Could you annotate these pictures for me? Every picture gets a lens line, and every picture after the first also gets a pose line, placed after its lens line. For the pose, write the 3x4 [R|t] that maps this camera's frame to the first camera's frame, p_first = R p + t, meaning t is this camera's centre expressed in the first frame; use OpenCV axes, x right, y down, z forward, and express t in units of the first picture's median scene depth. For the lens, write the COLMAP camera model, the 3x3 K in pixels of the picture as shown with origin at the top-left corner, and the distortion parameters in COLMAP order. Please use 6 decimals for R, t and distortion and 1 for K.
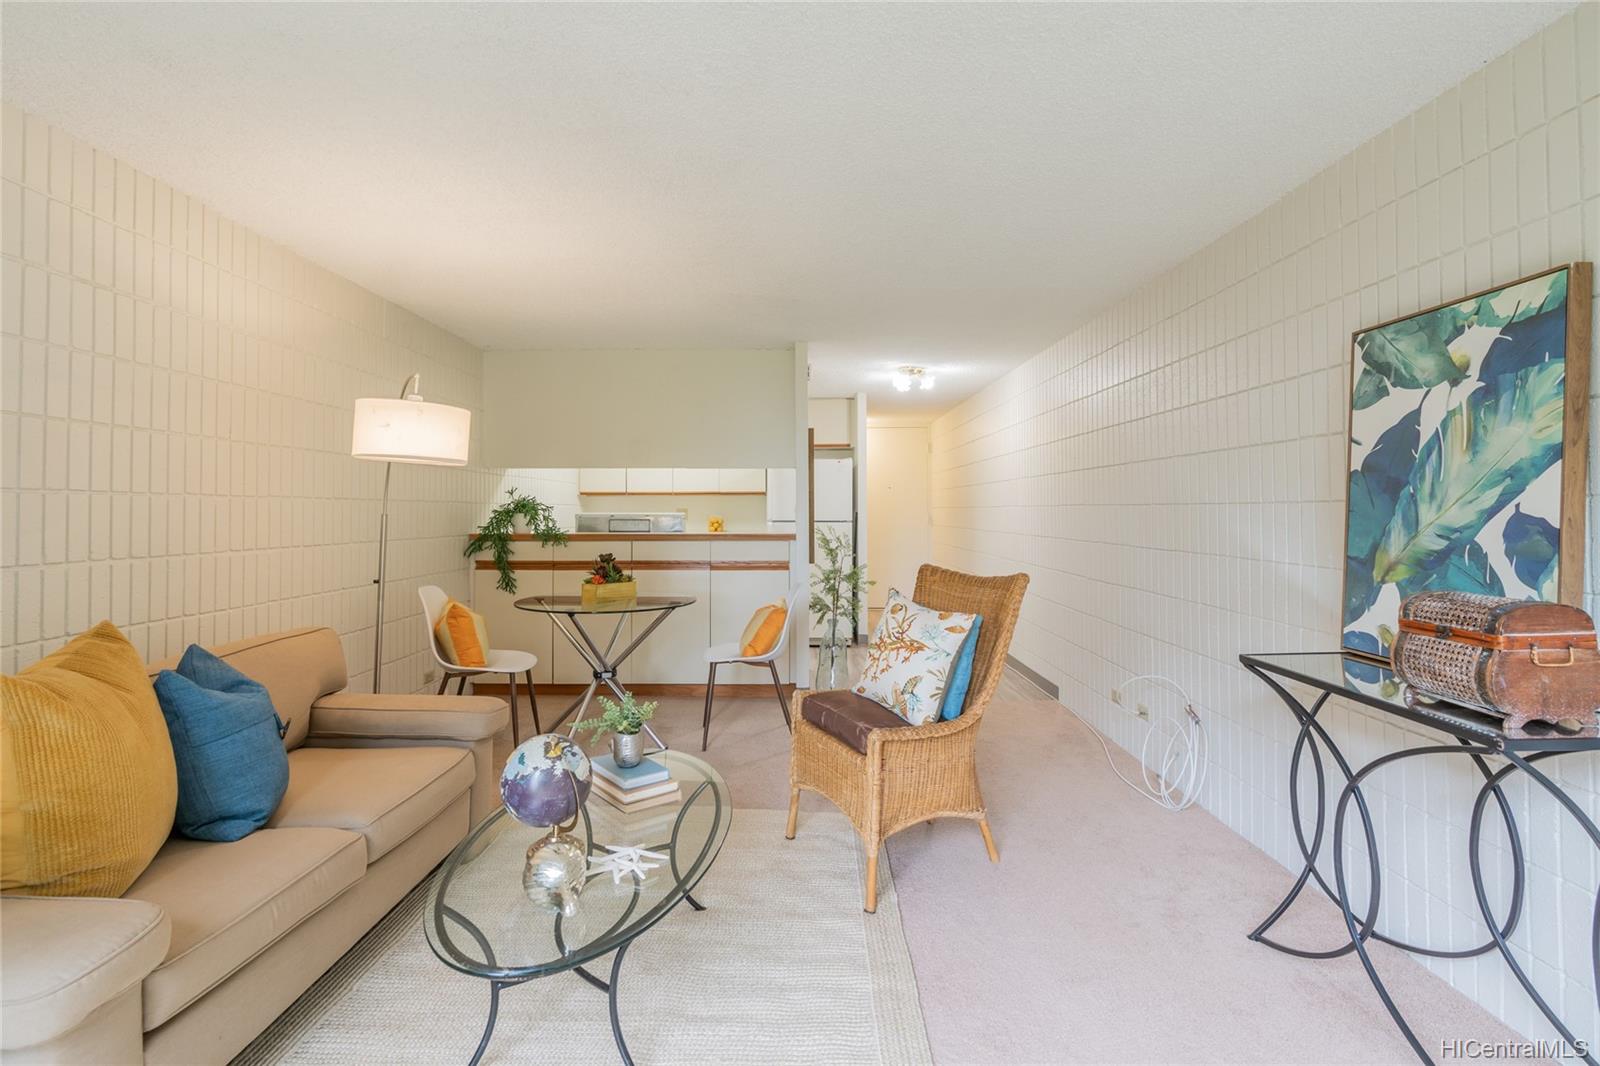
lens RADIAL K [[739.1, 0, 777.6], [0, 739.1, 501.0], [0, 0, 1]] dist [-0.011703, 0.003860]
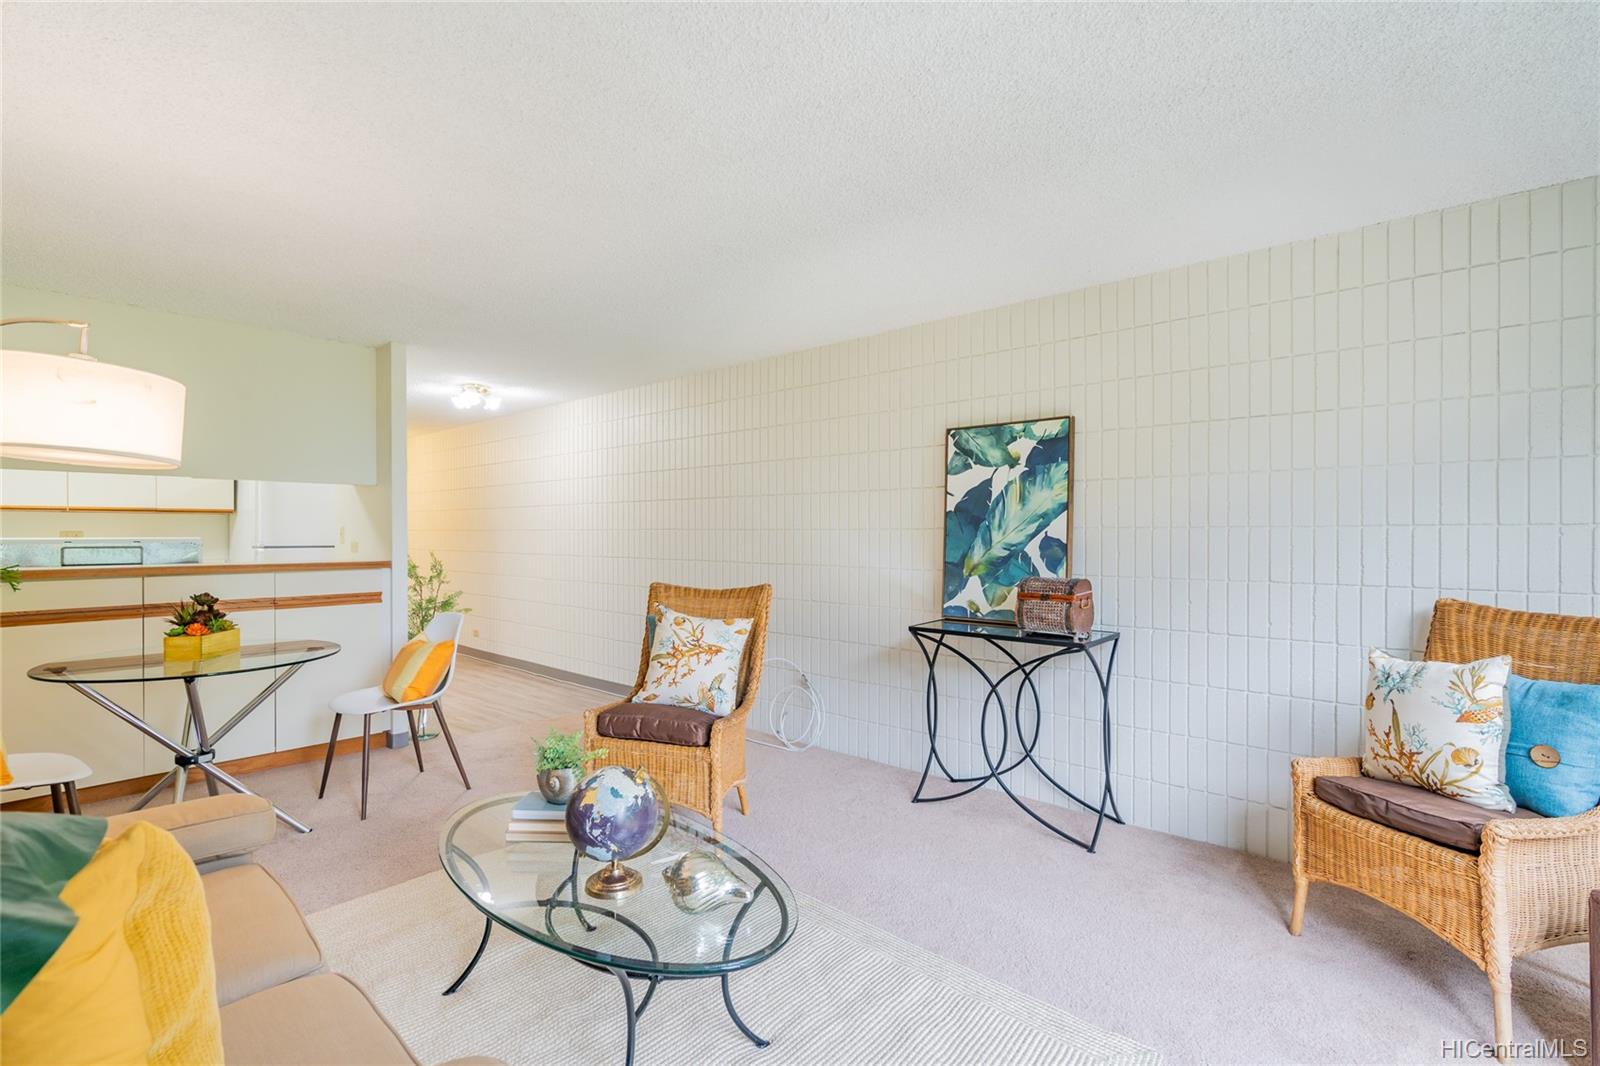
lens RADIAL K [[739.1, 0, 786.0], [0, 739.1, 537.3], [0, 0, 1]] dist [-0.011703, 0.003860]
pose [[0.660783, -0.003769, 0.750568, -0.632612], [-0.010466, 0.999844, 0.014235, -0.001025], [-0.750504, -0.017262, 0.660640, 0.136706]]
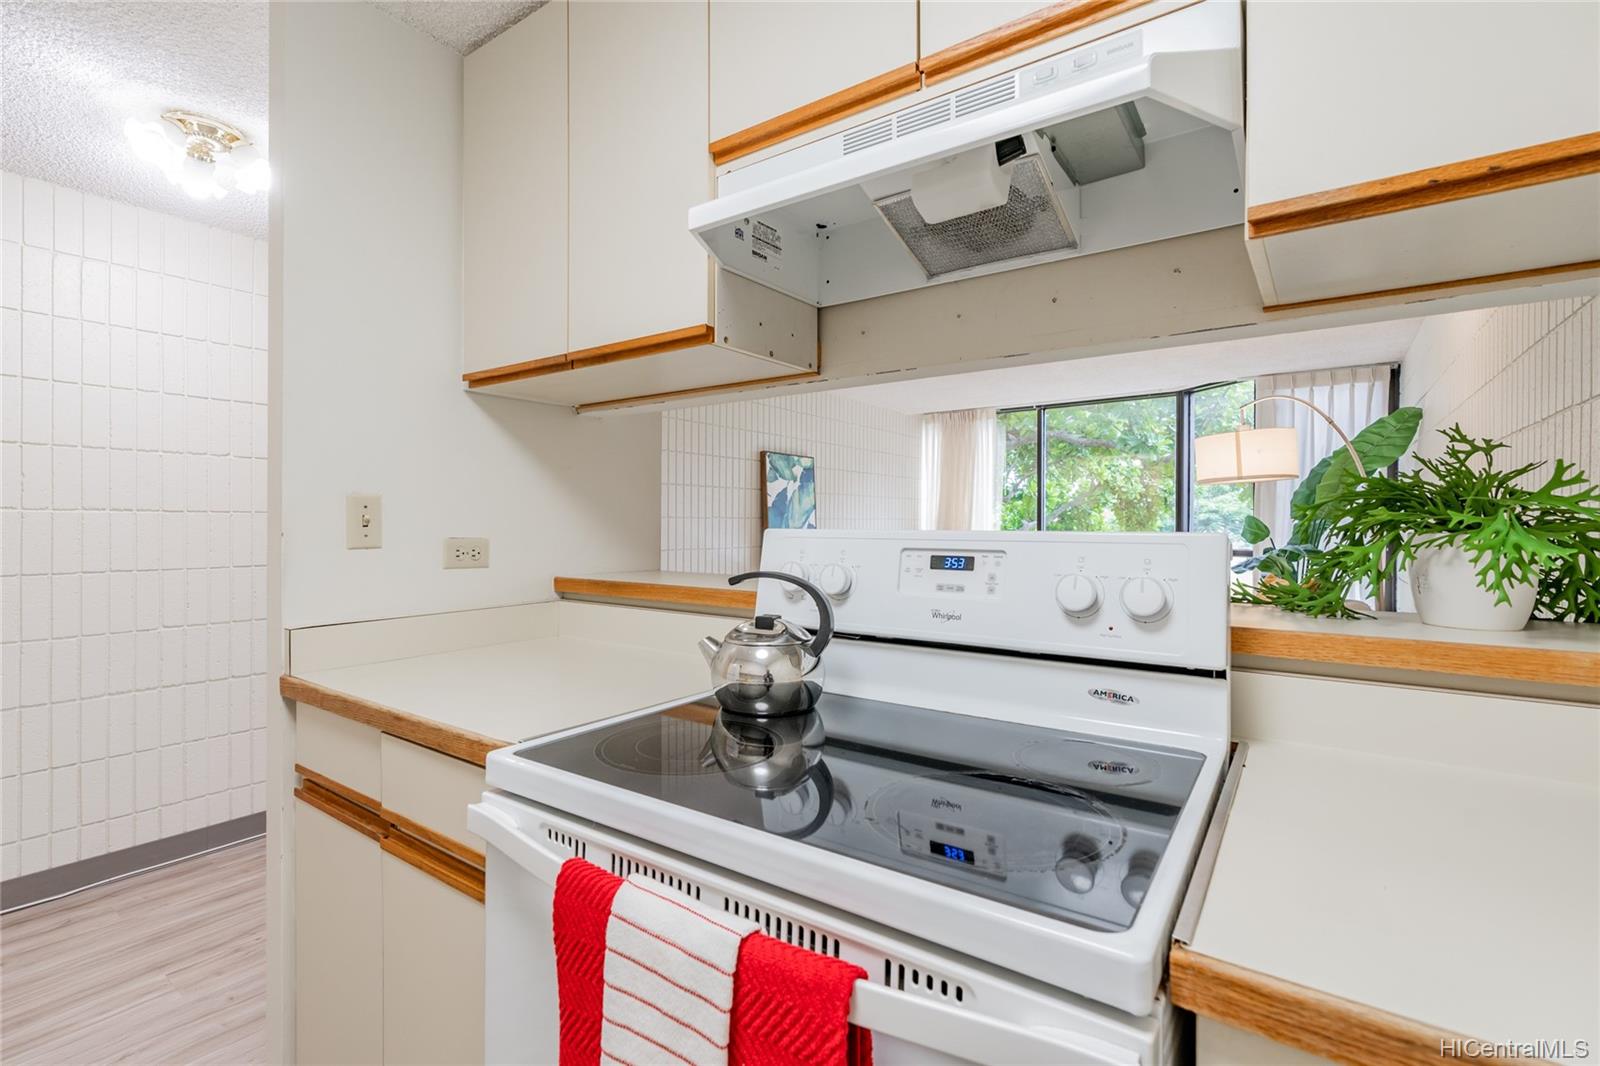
lens RADIAL K [[739.1, 0, 790.6], [0, 739.1, 522.3], [0, 0, 1]] dist [-0.011703, 0.003860]
pose [[-0.820432, 0.003664, 0.571733, -0.628224], [-0.006709, 0.999849, -0.016035, 0.046132], [-0.571705, -0.016992, -0.820283, 2.616880]]
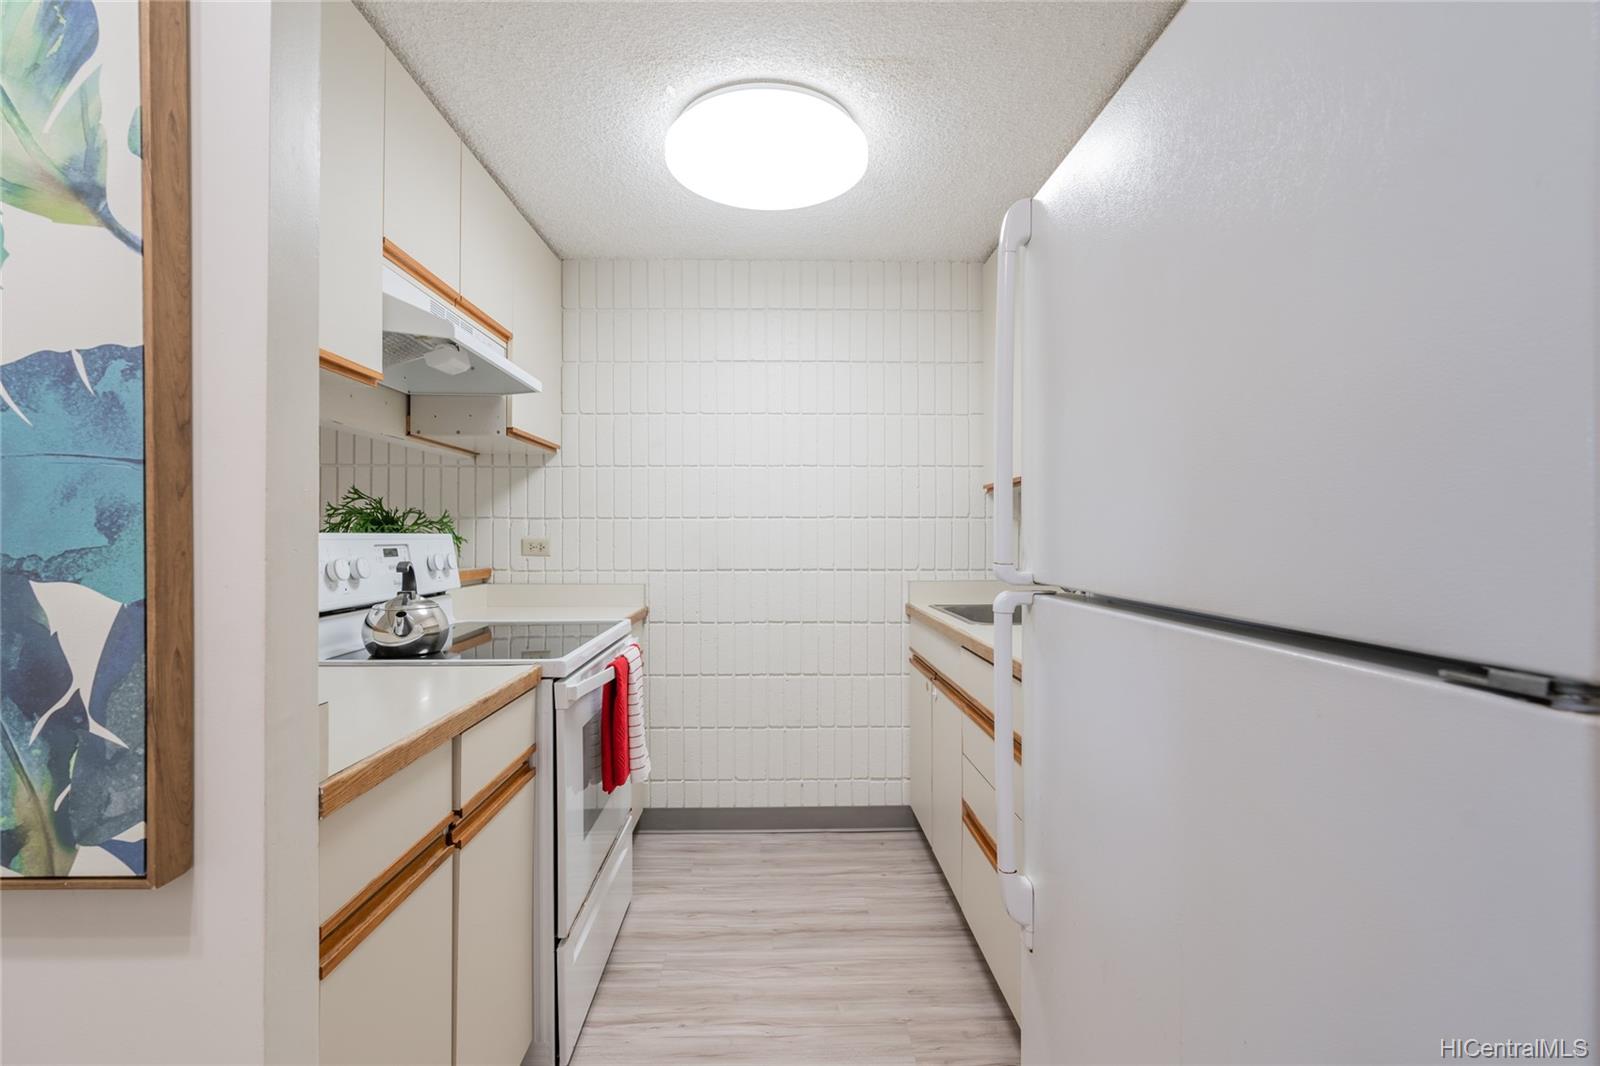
lens RADIAL K [[739.1, 0, 799.3], [0, 739.1, 529.9], [0, 0, 1]] dist [-0.011703, 0.003860]
pose [[0.046274, -0.003185, -0.998924, 0.413580], [0.011317, 0.999932, -0.002664, 0.046312], [0.998865, -0.011182, 0.046307, 2.573822]]
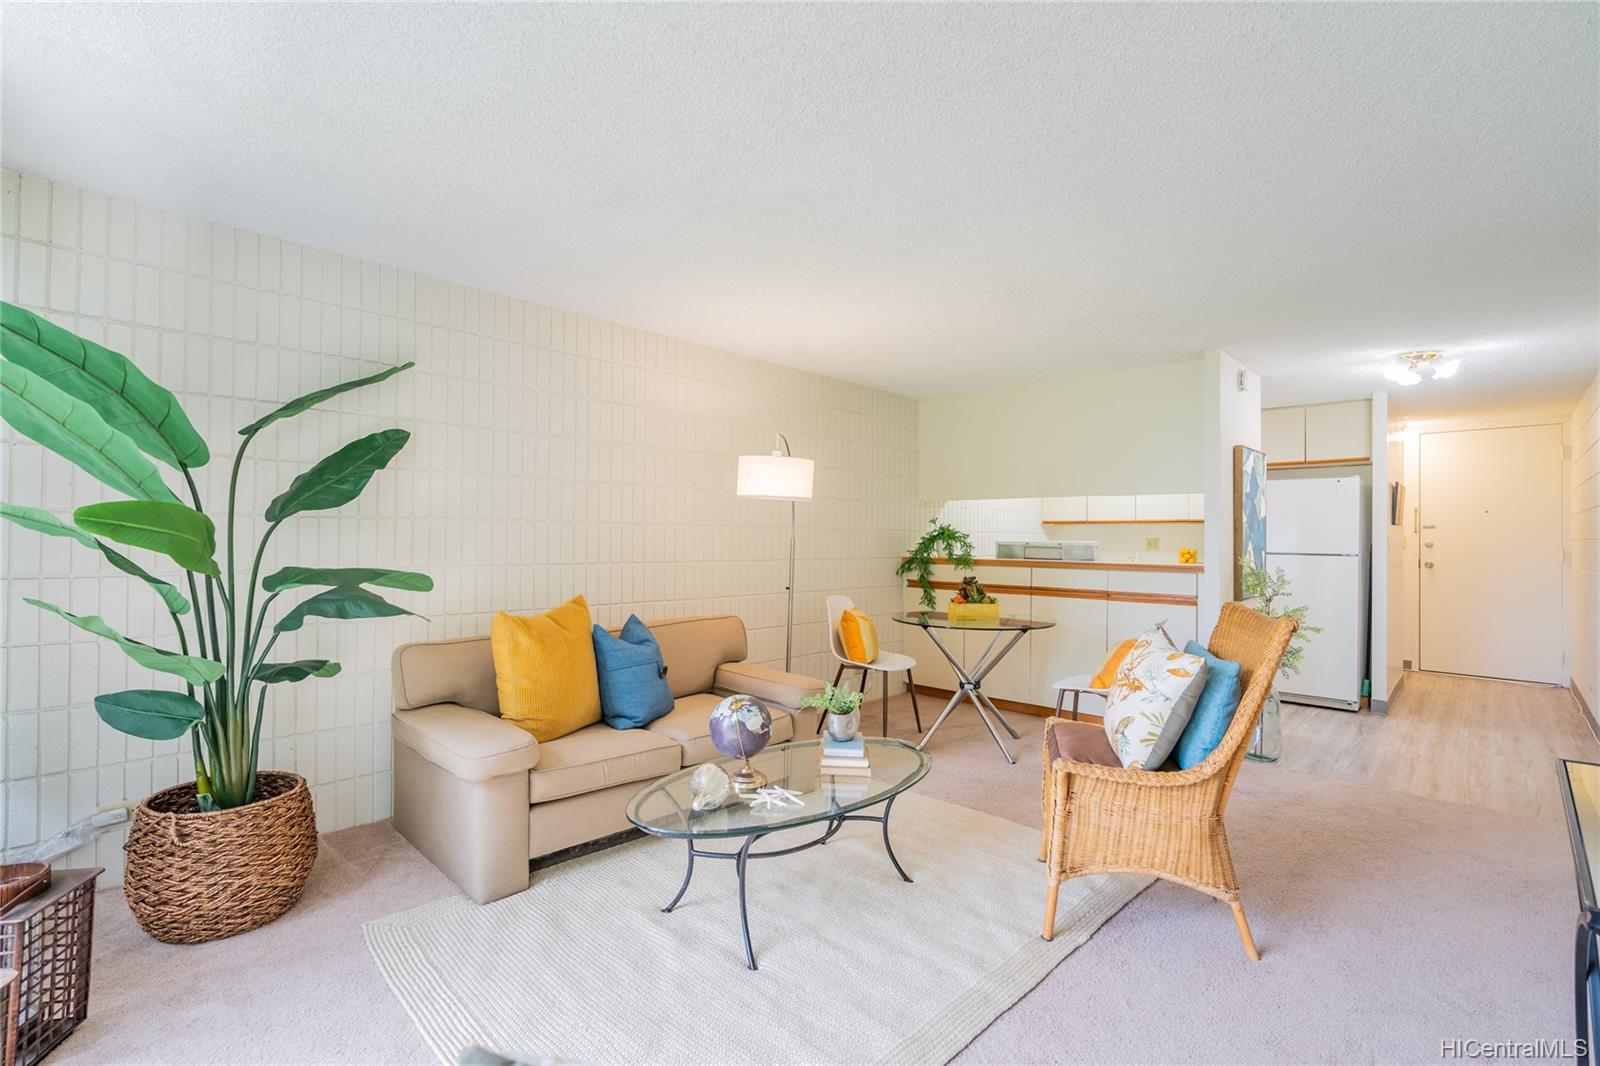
lens RADIAL K [[739.1, 0, 808.8], [0, 739.1, 535.5], [0, 0, 1]] dist [-0.011703, 0.003860]
pose [[0.726977, 0.005347, -0.686641, 0.562241], [-0.000510, 0.999974, 0.007247, 0.003166], [0.686661, -0.004918, 0.726961, 0.052974]]
